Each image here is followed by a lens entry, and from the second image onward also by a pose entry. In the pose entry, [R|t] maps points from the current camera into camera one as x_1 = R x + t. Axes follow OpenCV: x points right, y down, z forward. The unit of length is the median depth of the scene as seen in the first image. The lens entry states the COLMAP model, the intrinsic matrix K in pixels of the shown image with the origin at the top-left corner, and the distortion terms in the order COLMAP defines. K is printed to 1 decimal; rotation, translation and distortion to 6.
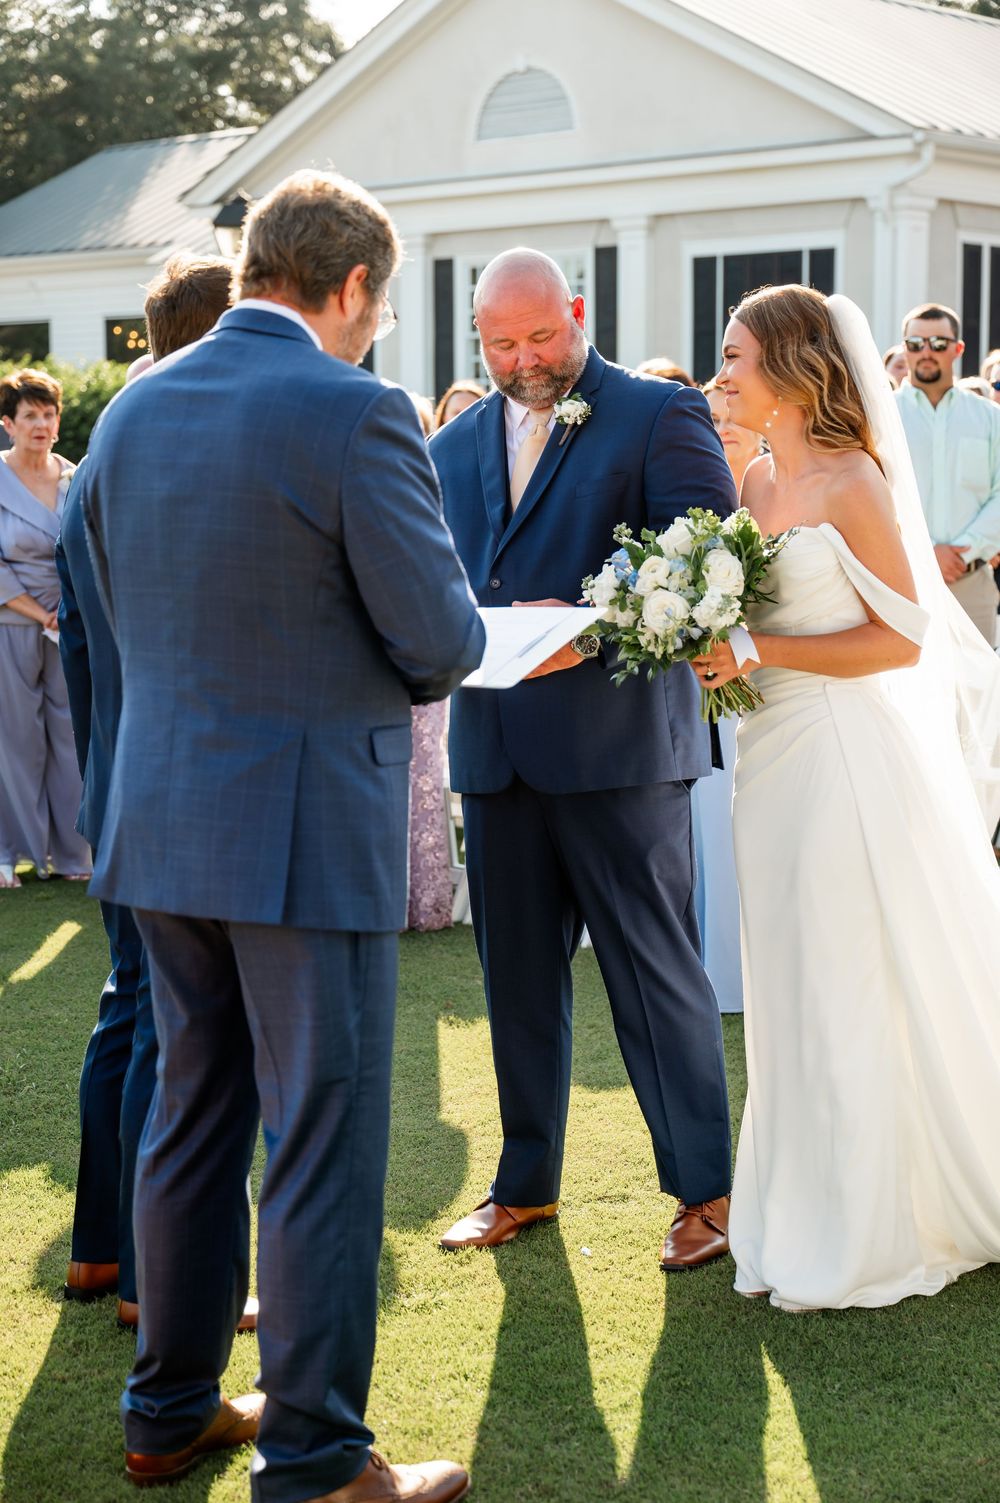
lens RADIAL K [[2440.1, 0, 500.5], [0, 2440.1, 758.9], [0, 0, 1]] dist [-0.005556, 0.000000]
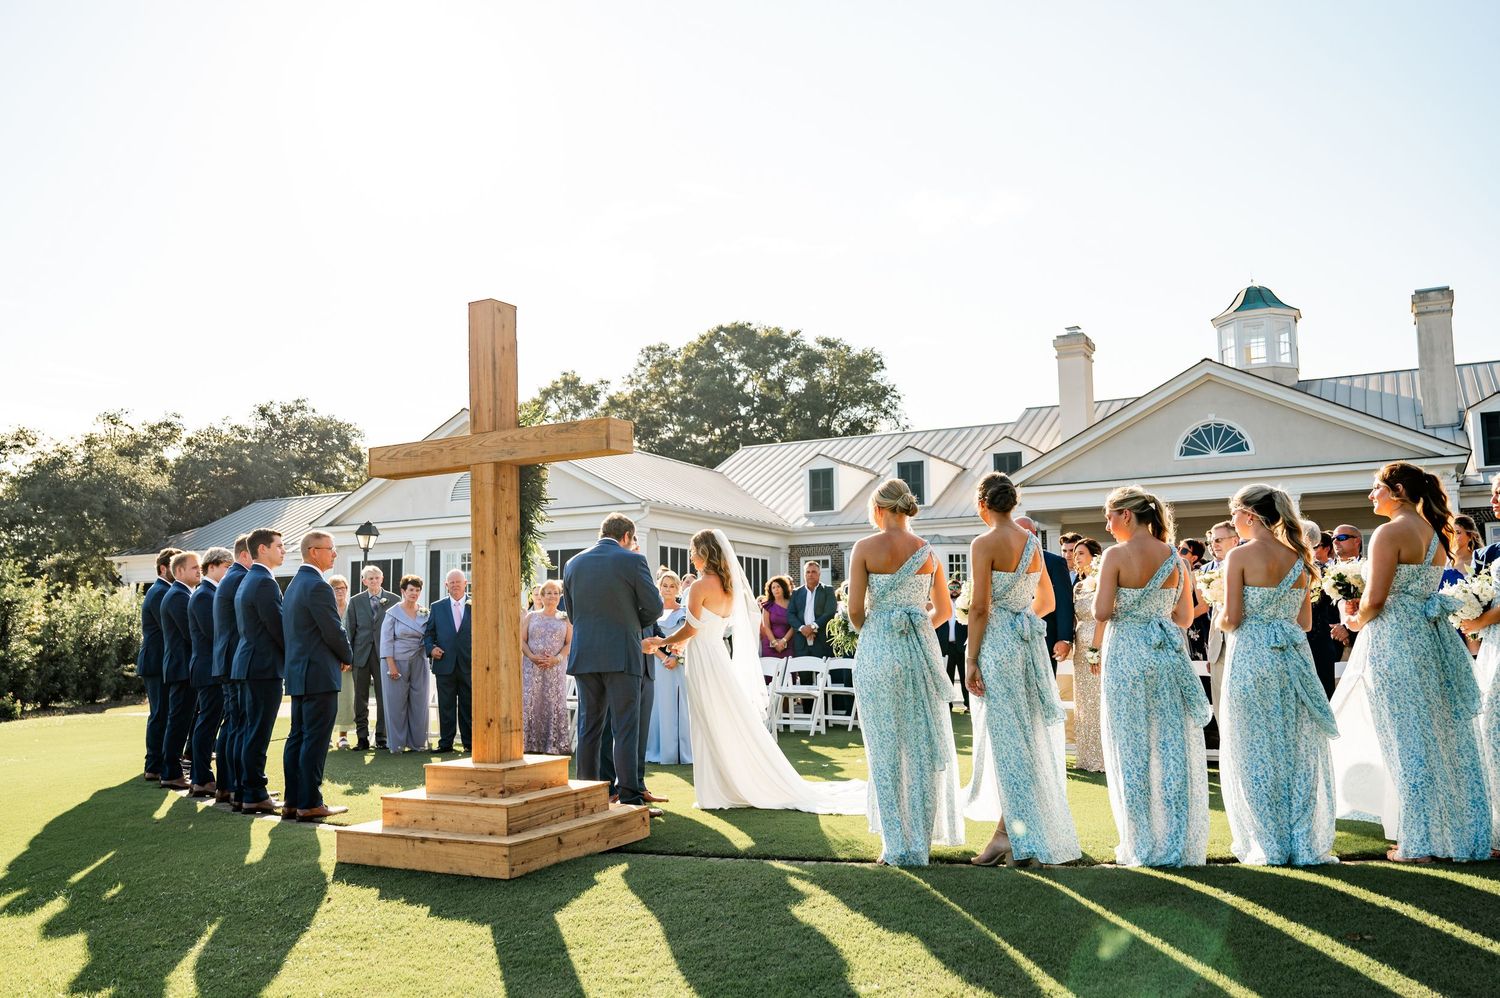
lens RADIAL K [[1263.4, 0, 752.6], [0, 1263.4, 495.7], [0, 0, 1]] dist [-0.017413, -0.000210]
pose [[0.957954, 0.022647, 0.286026, -0.086960], [0.050353, 0.968140, -0.245296, 0.054566], [-0.282468, 0.249385, 0.926293, -0.210639]]
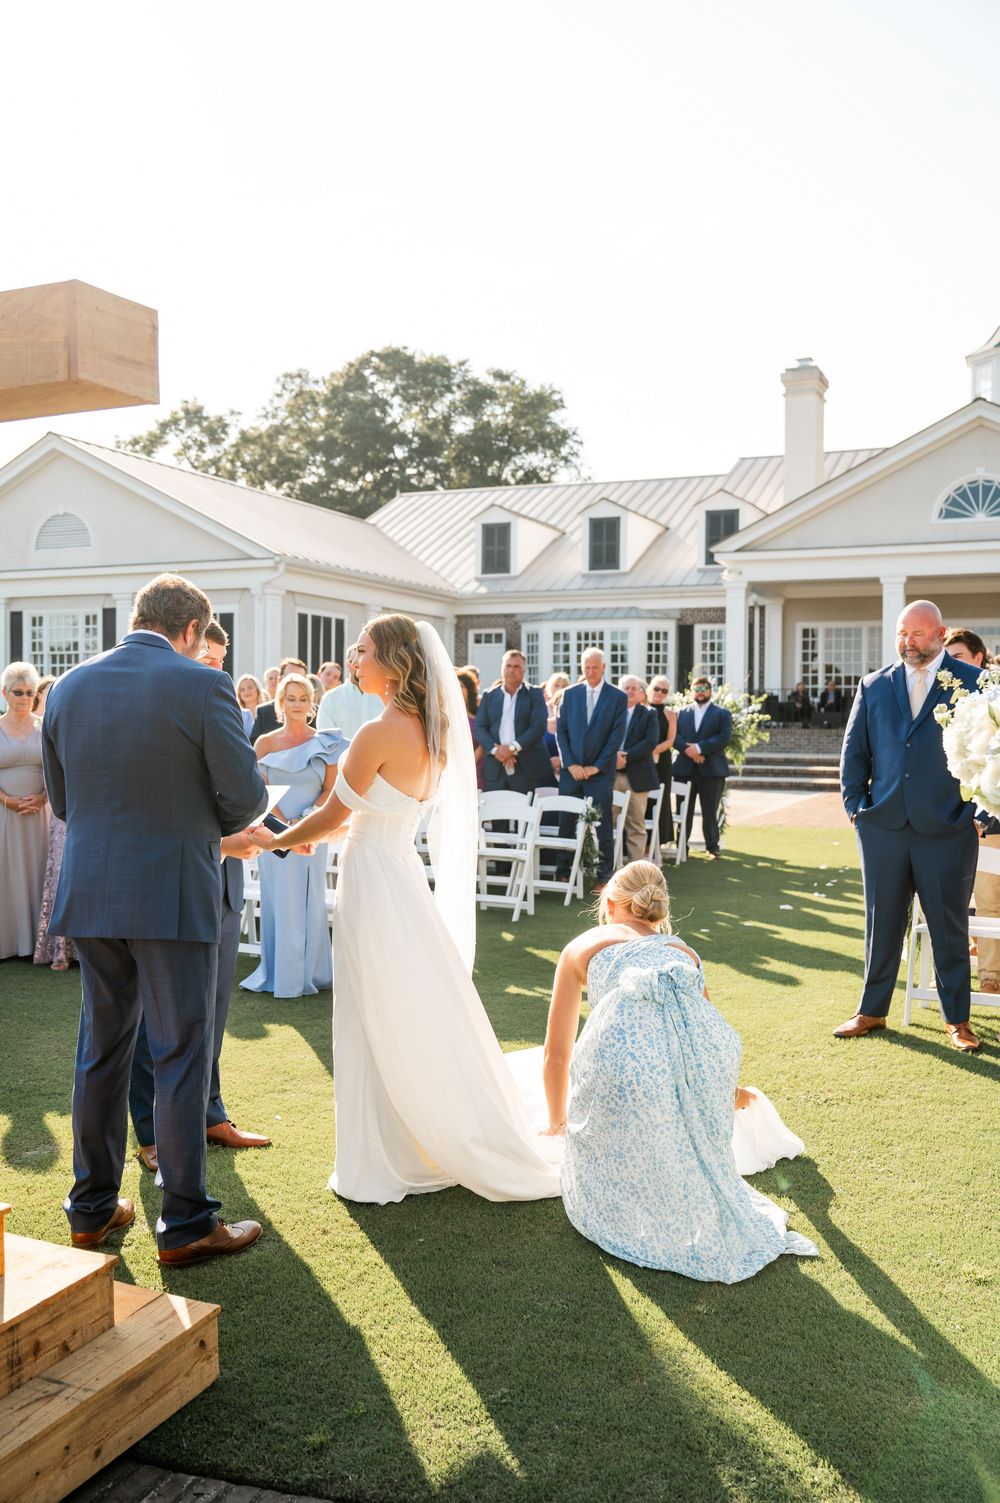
lens RADIAL K [[1267.2, 0, 527.5], [0, 1267.2, 741.4], [0, 0, 1]] dist [-0.003568, 0.001813]
pose [[0.924051, -0.005939, 0.382223, -0.035448], [0.046952, 0.994072, -0.098064, 0.003679], [-0.379375, 0.108562, 0.918852, -0.011547]]
